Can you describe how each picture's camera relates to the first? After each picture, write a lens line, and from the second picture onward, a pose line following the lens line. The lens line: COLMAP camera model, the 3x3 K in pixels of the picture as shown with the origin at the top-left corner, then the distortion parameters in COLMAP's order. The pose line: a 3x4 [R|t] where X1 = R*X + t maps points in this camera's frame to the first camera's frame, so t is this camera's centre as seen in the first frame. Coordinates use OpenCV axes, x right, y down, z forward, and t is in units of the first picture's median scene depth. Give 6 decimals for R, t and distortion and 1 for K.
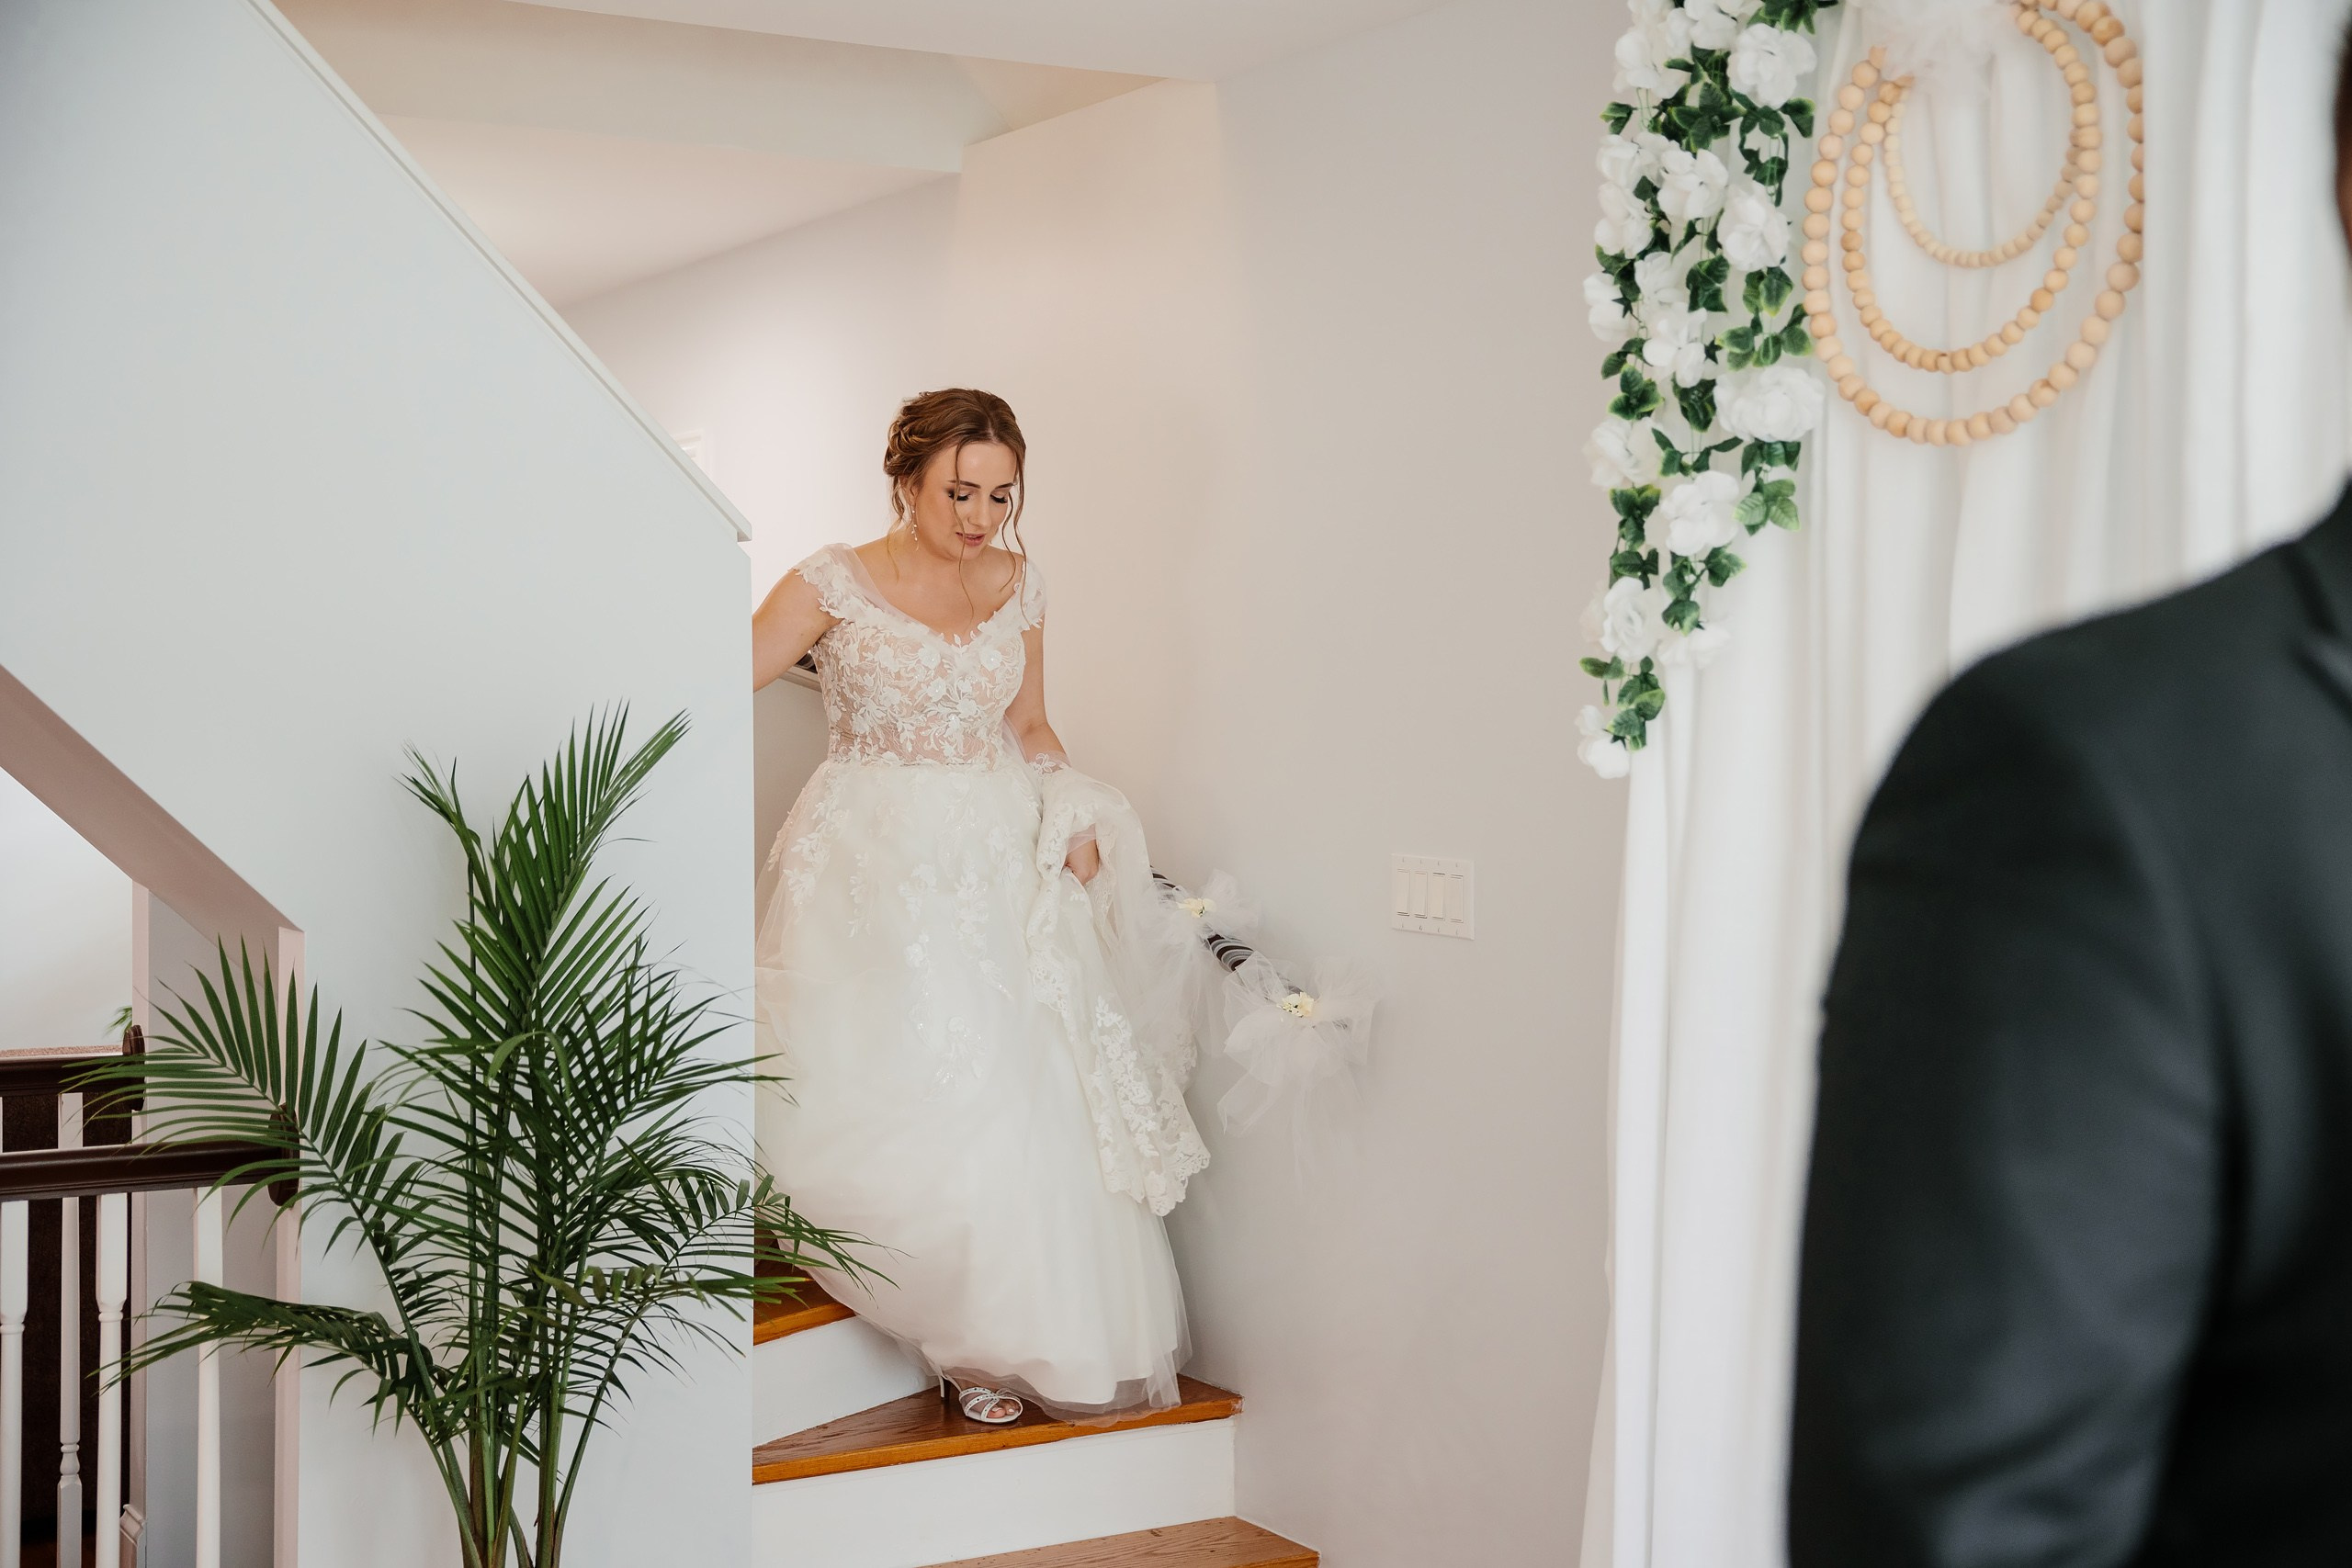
lens RADIAL K [[3067.0, 0, 1190.9], [0, 3067.0, 778.6], [0, 0, 1]] dist [0.088152, 0.000000]
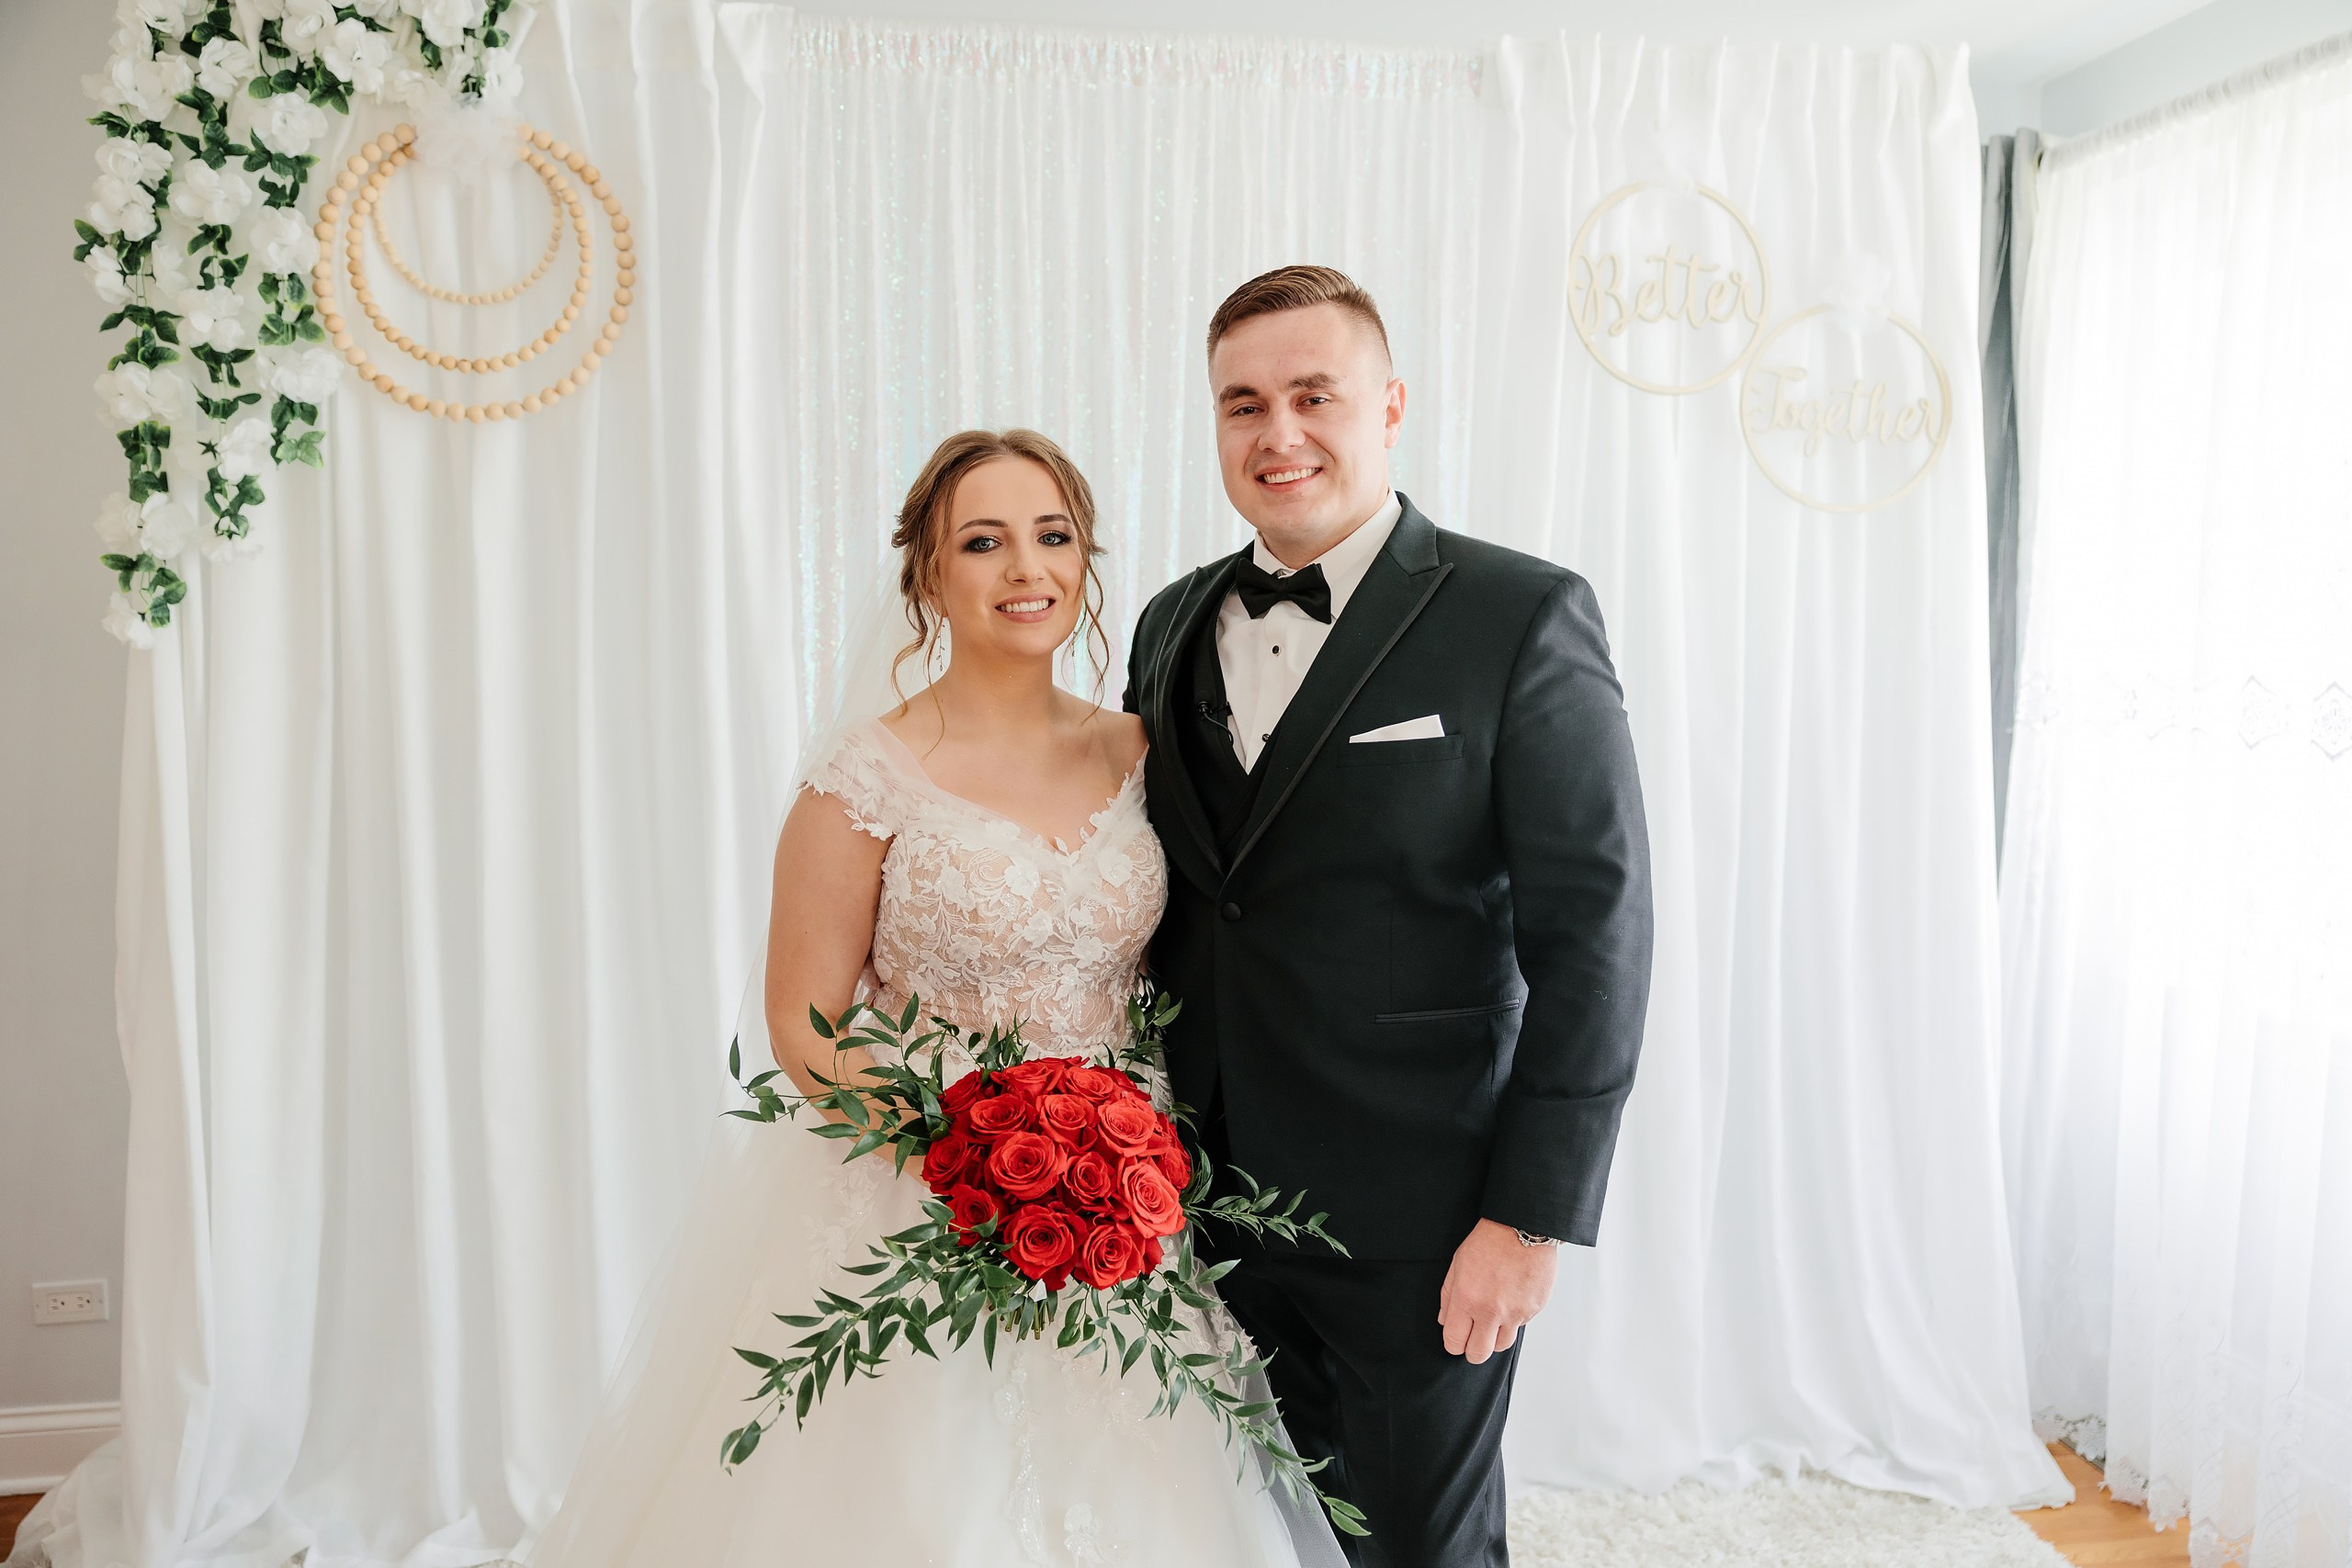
lens RADIAL K [[1767.0, 0, 1197.6], [0, 1767.0, 764.2], [0, 0, 1]] dist [-0.025781, 0.025119]
pose [[0.368839, -0.072929, 0.926628, -0.400512], [0.011577, 0.997200, 0.073876, -0.001460], [-0.929421, -0.016521, 0.368651, 0.333494]]
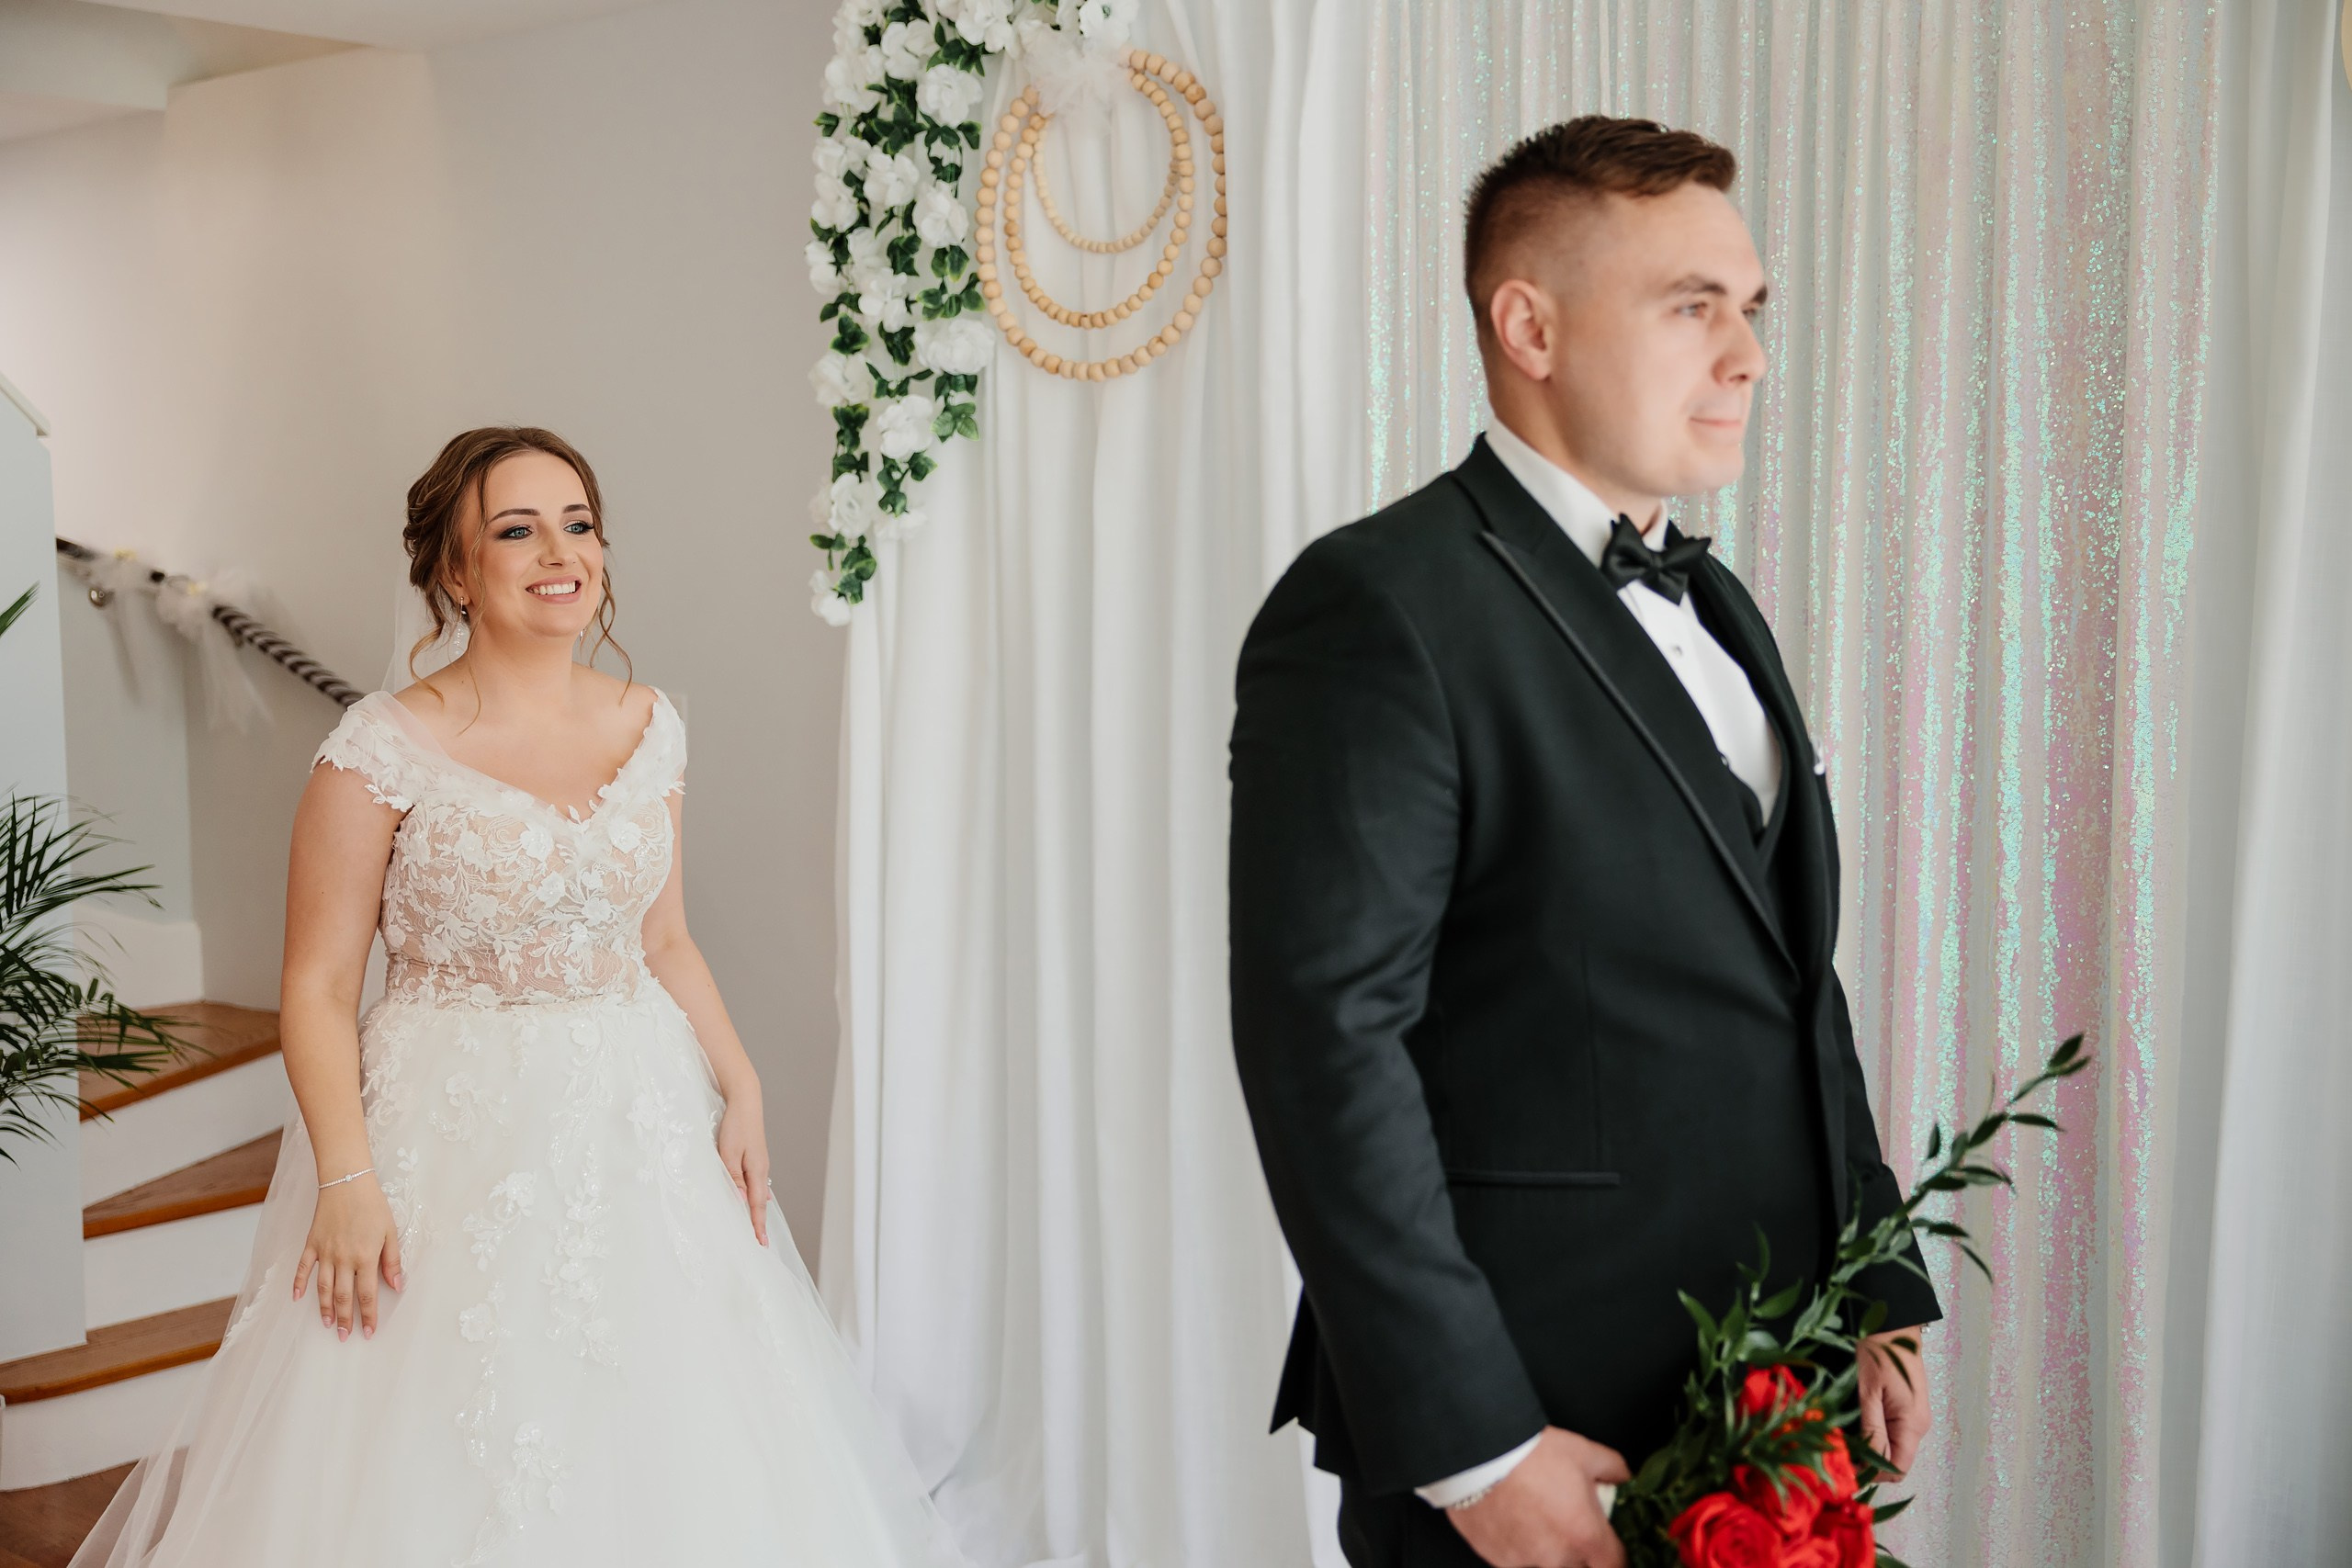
lens RADIAL K [[2698.5, 0, 1234.4], [0, 2698.5, 763.1], [0, 0, 1]] dist [0.000493, 0.000000]
pose [[0.933346, -0.034593, 0.357306, -0.126897], [0.018006, 0.998605, 0.049645, 0.004608], [-0.358525, -0.039902, 0.932667, -0.156409]]
